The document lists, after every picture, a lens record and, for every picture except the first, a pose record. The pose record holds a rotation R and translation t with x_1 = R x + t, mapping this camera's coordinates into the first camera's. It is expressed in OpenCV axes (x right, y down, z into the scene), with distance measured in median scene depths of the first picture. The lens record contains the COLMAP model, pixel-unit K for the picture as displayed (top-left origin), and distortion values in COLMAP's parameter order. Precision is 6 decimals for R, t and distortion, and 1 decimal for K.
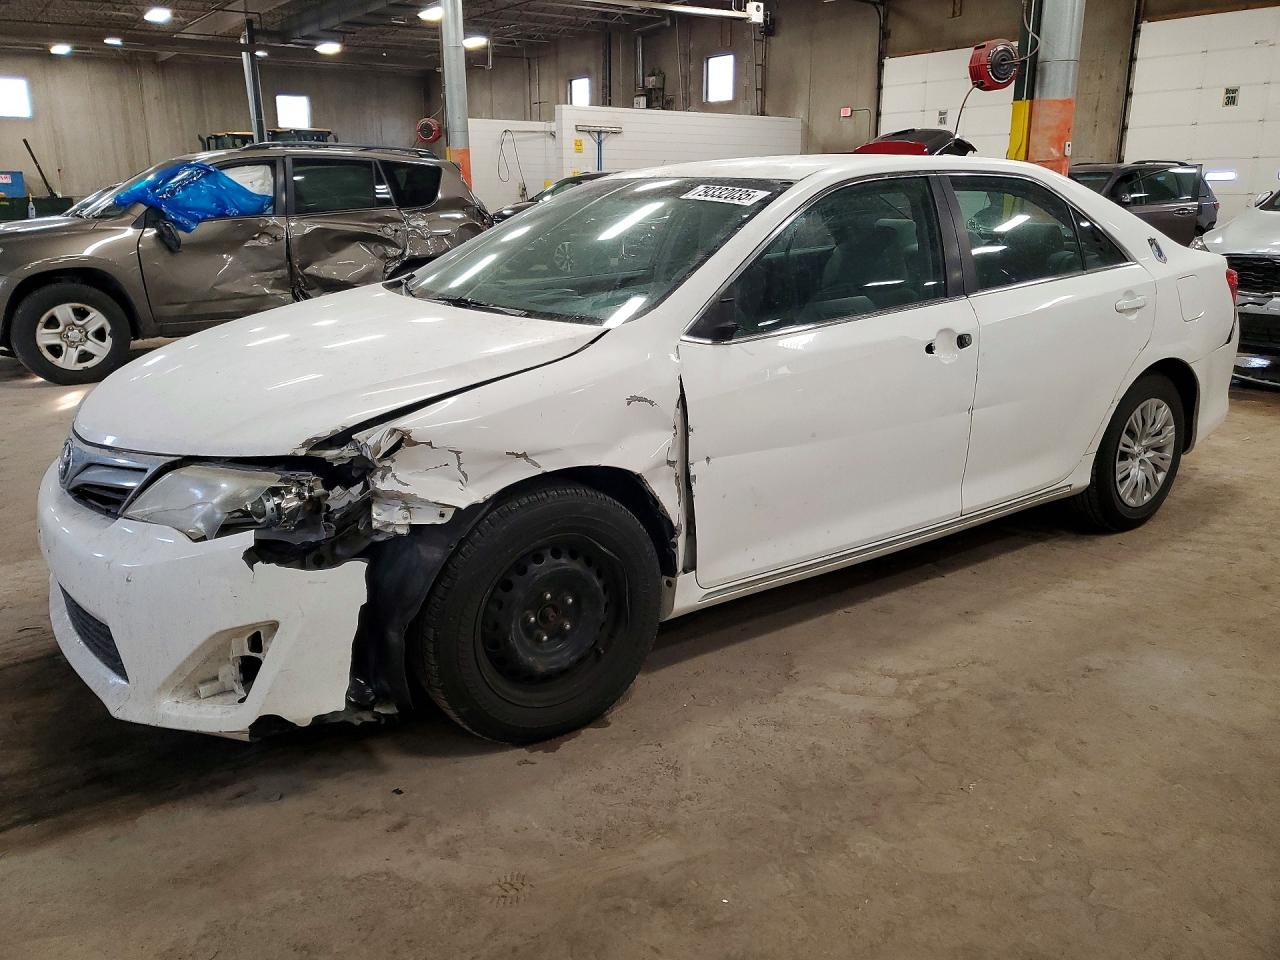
lens RADIAL K [[1025.8, 0, 634.5], [0, 1025.8, 476.1], [0, 0, 1]] dist [0.007894, 0.011440]
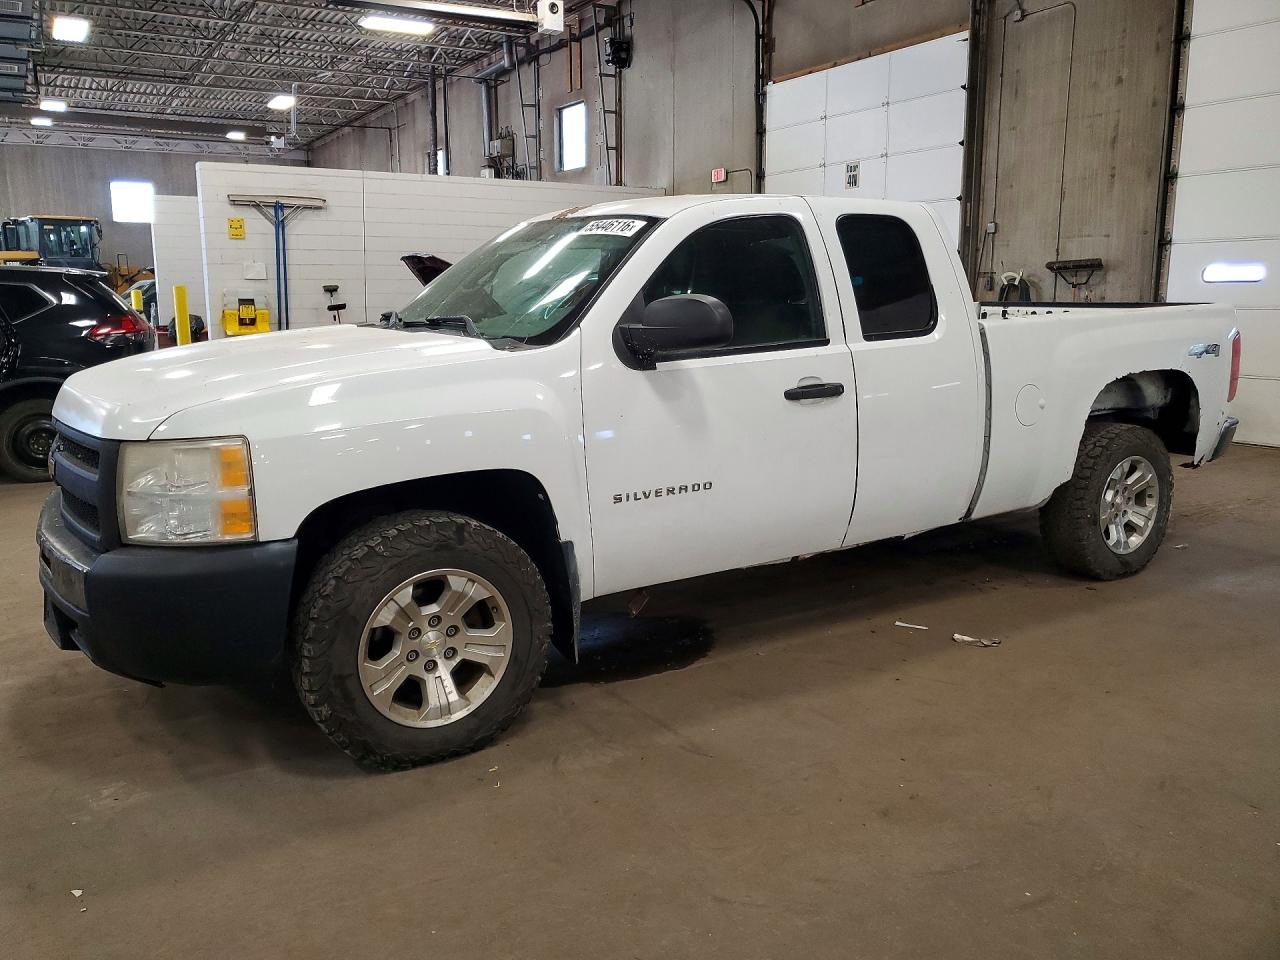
lens RADIAL K [[989.5, 0, 640.0], [0, 989.5, 480.0], [0, 0, 1]] dist [0.007473, 0.010646]
pose [[0.996443, 0.008417, -0.083852, 0.218319], [-0.015111, 0.996718, -0.079525, -0.124590], [0.082908, 0.080510, 0.993300, 0.427924]]
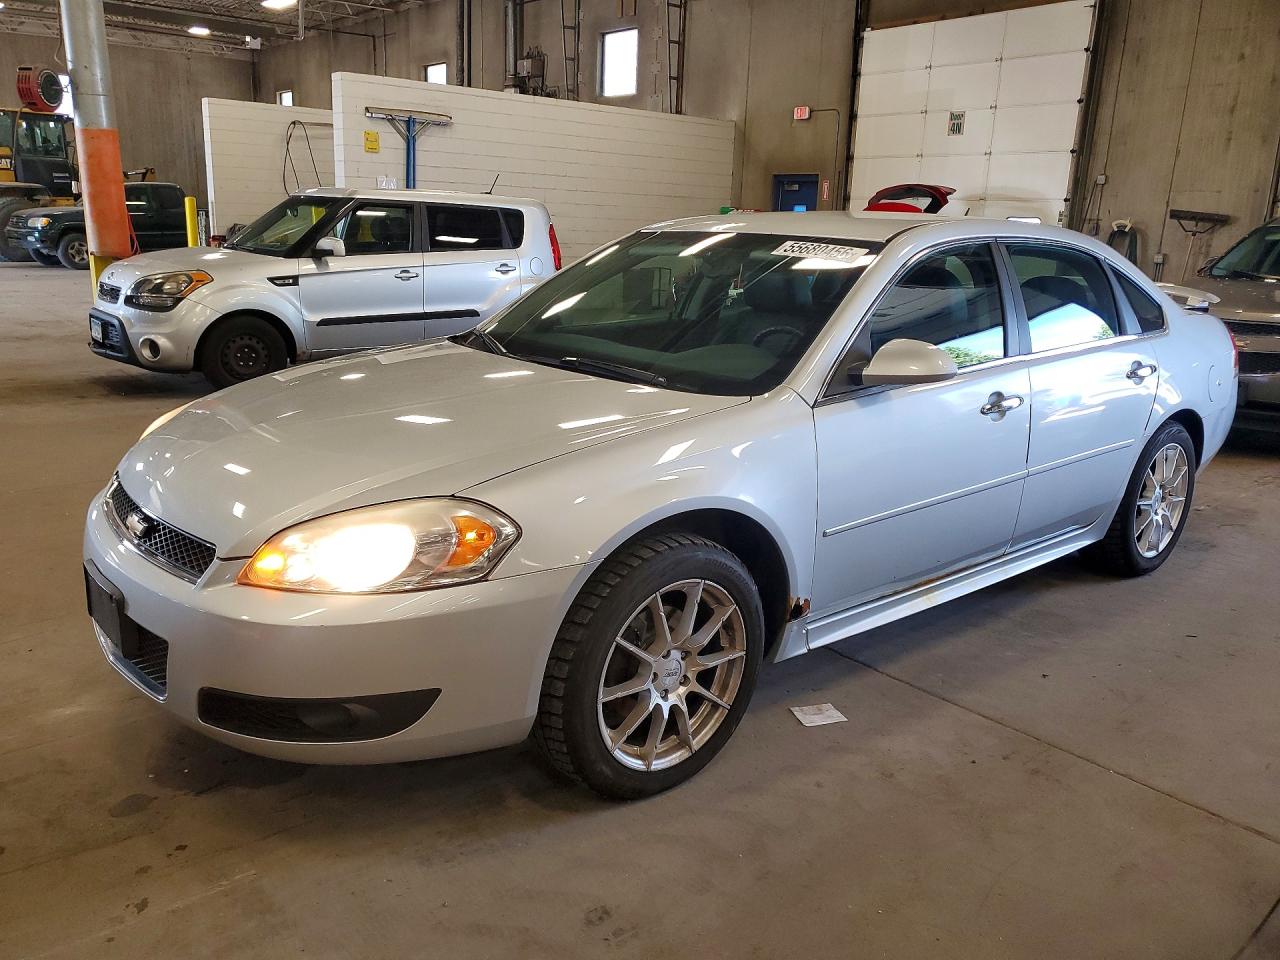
lens RADIAL K [[989.5, 0, 640.0], [0, 989.5, 480.0], [0, 0, 1]] dist [0.007473, 0.010646]
pose [[0.996524, 0.012610, 0.082350, 0.053570], [-0.011747, 0.999871, -0.010950, -0.112723], [-0.082477, 0.009945, 0.996543, 0.387649]]
